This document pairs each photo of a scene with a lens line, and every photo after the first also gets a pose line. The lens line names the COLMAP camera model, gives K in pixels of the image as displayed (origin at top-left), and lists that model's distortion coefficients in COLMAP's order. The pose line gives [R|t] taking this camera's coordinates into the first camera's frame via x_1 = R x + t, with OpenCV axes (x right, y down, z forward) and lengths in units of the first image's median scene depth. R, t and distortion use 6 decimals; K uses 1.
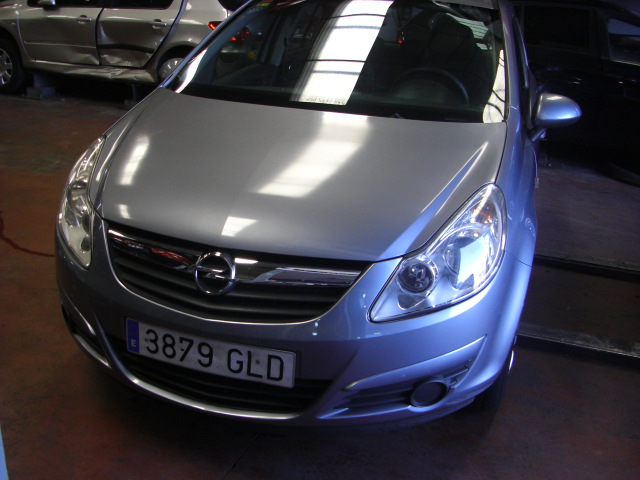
lens RADIAL K [[715.1, 0, 315.8], [0, 715.1, 241.1], [0, 0, 1]] dist [-0.123216, 0.000000]
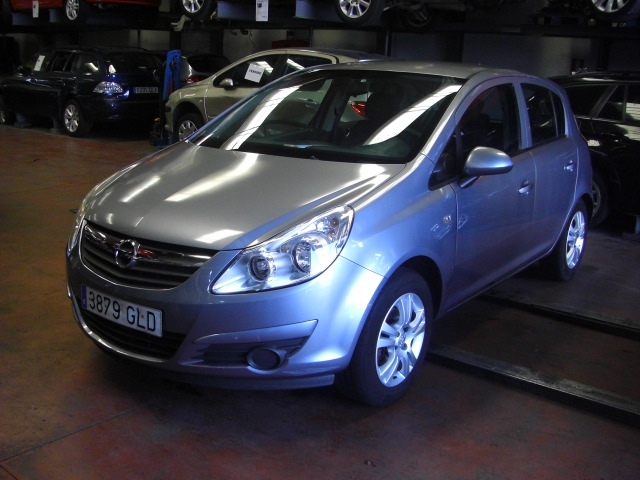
lens RADIAL K [[715.1, 0, 324.8], [0, 715.1, 240.8], [0, 0, 1]] dist [-0.123216, 0.000000]
pose [[0.947842, 0.056904, -0.313619, 0.677829], [-0.094117, 0.990029, -0.104812, 0.130303], [0.304528, 0.128862, 0.943746, -0.234487]]
